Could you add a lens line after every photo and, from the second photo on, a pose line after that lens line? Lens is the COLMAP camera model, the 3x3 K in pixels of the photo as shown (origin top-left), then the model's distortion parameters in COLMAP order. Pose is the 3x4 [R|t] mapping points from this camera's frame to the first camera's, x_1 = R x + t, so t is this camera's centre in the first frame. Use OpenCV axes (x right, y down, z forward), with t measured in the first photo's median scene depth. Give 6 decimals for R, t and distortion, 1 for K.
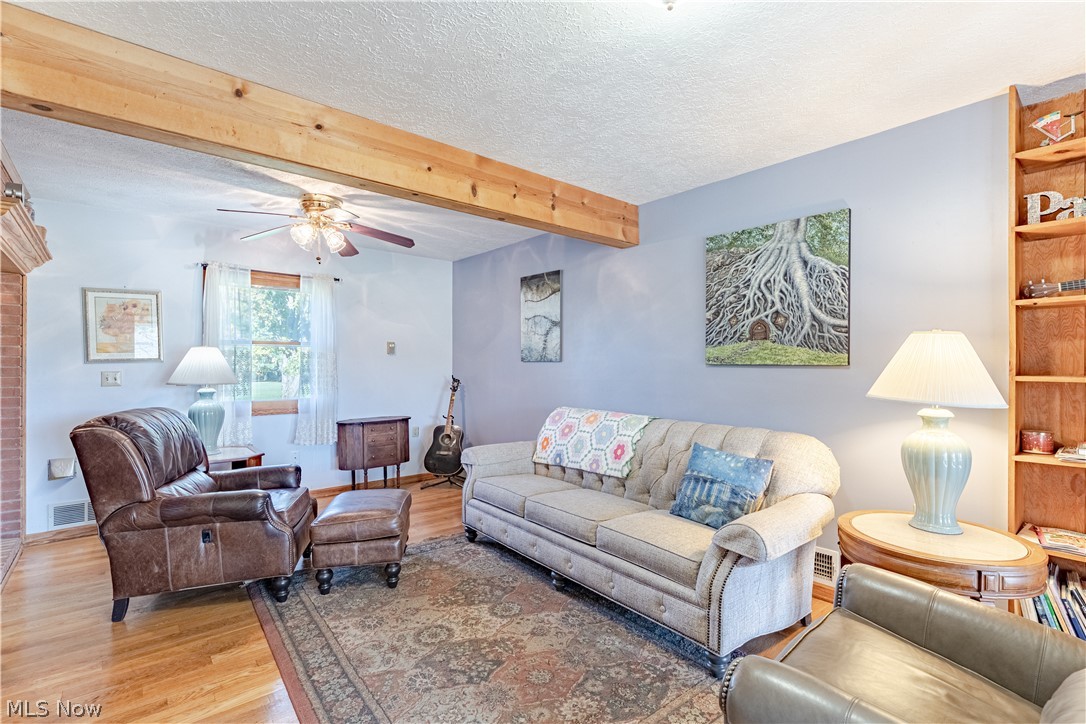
lens RADIAL K [[490.2, 0, 542.8], [0, 490.2, 362.3], [0, 0, 1]] dist [-0.002022, 0.000129]
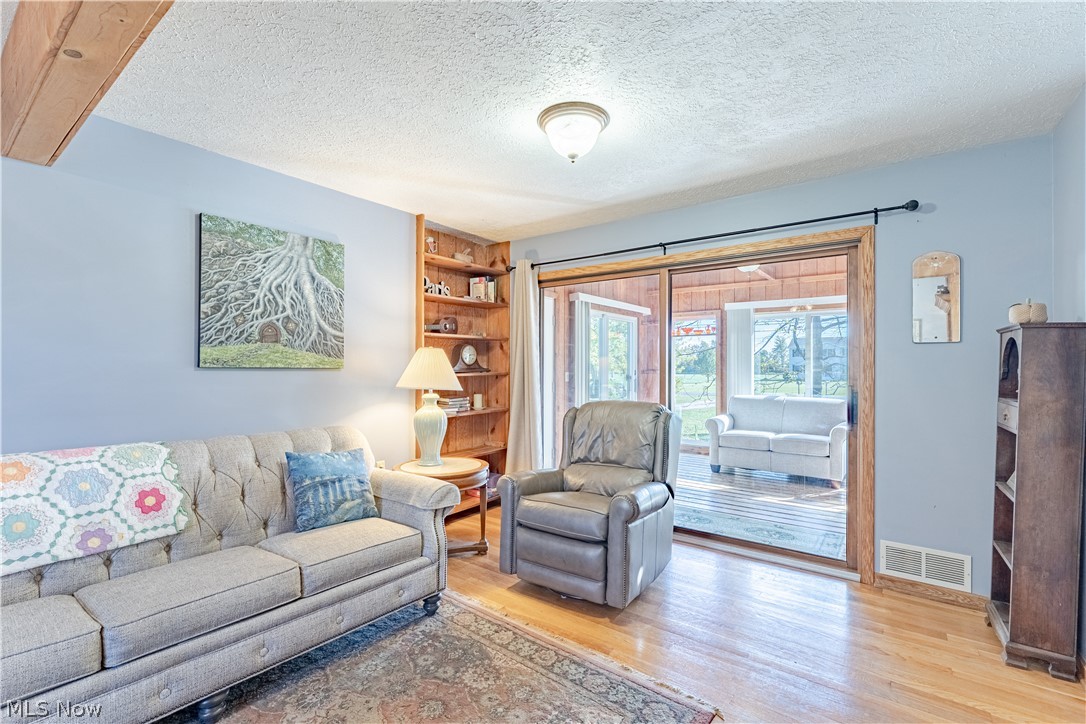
lens RADIAL K [[490.2, 0, 543.7], [0, 490.2, 359.9], [0, 0, 1]] dist [-0.002022, 0.000129]
pose [[-0.219400, 0.013798, 0.975538, -0.664112], [-0.006230, 0.999860, -0.015543, 0.001245], [-0.975615, -0.009488, -0.219283, 0.697871]]
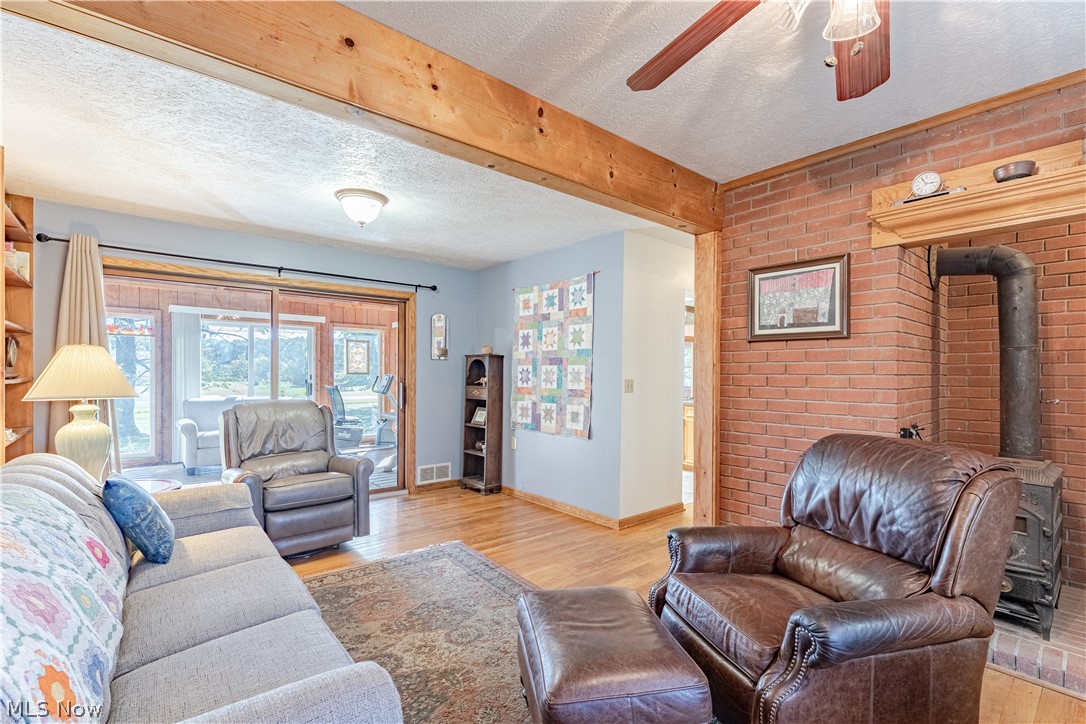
lens RADIAL K [[490.2, 0, 543.9], [0, 490.2, 372.5], [0, 0, 1]] dist [-0.002022, 0.000129]
pose [[-0.999969, -0.005044, 0.006119, -0.315817], [-0.005077, 0.999973, -0.005380, 0.004994], [-0.006092, -0.005411, -0.999967, 1.632022]]
